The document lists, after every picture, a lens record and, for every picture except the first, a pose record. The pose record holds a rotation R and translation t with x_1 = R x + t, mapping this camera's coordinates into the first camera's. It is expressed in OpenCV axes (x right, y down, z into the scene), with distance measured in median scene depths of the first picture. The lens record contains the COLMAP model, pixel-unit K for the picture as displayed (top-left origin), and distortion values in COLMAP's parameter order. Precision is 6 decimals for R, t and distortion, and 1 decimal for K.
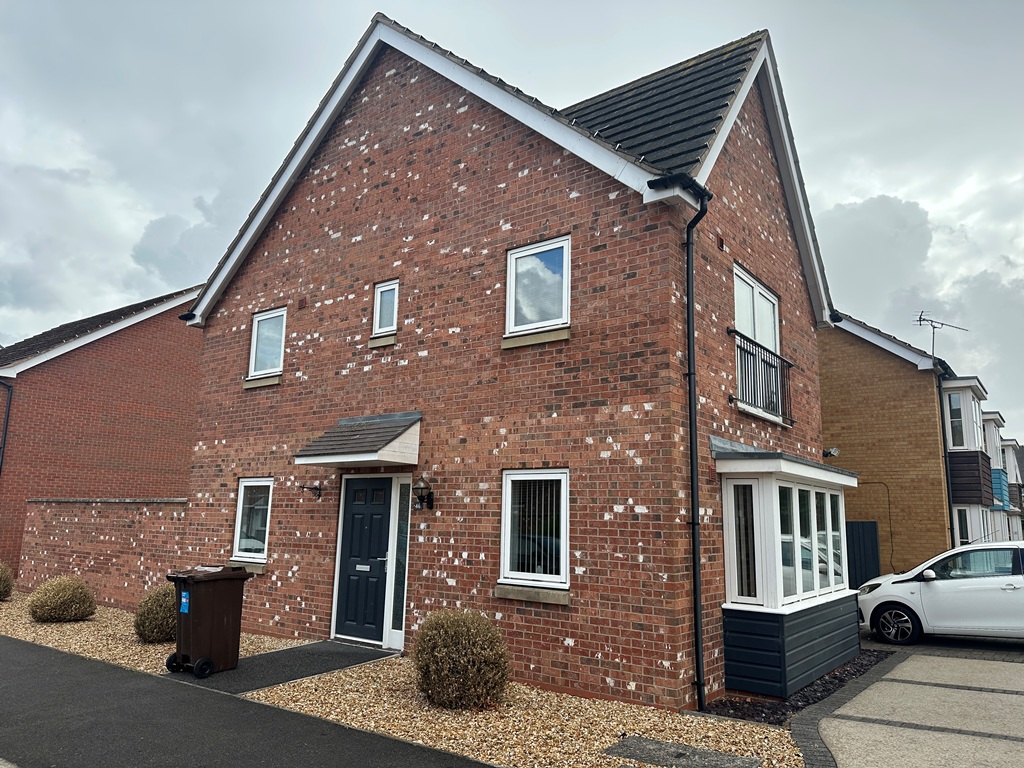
lens RADIAL K [[722.0, 0, 514.9], [0, 722.0, 385.0], [0, 0, 1]] dist [0.038732, -0.028079]
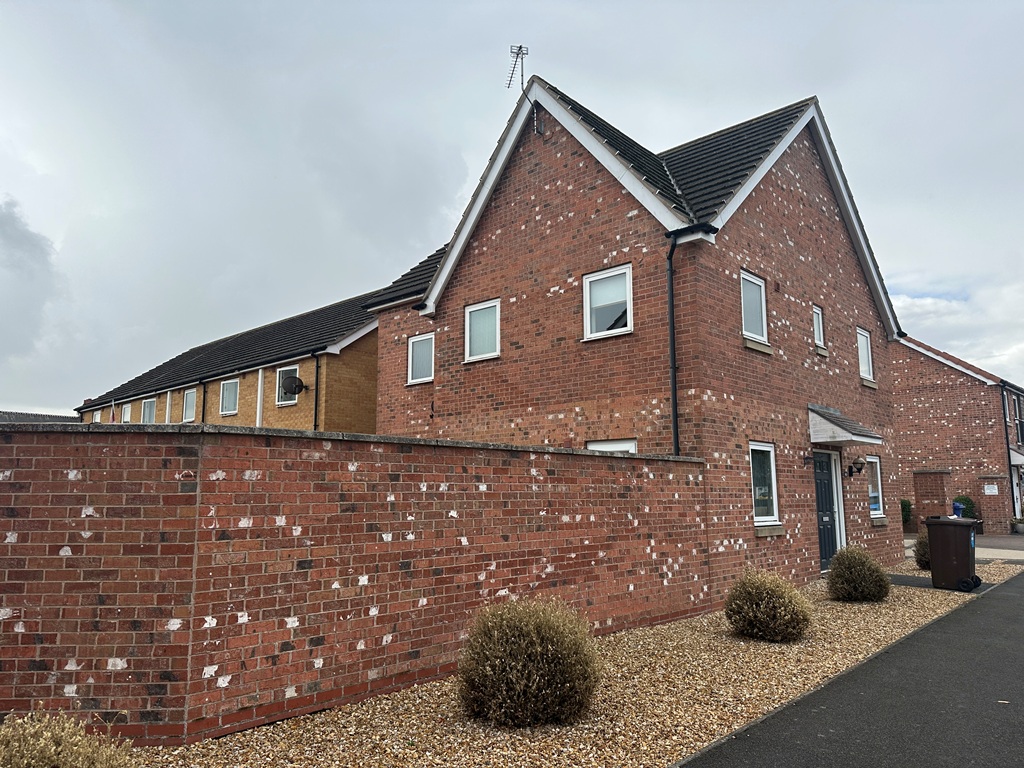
lens RADIAL K [[722.0, 0, 514.3], [0, 722.0, 383.7], [0, 0, 1]] dist [0.038732, -0.028079]
pose [[0.092124, 0.136468, 0.986352, -1.277598], [-0.169447, 0.978265, -0.119523, 0.208723], [-0.981224, -0.156123, 0.113246, 1.139617]]
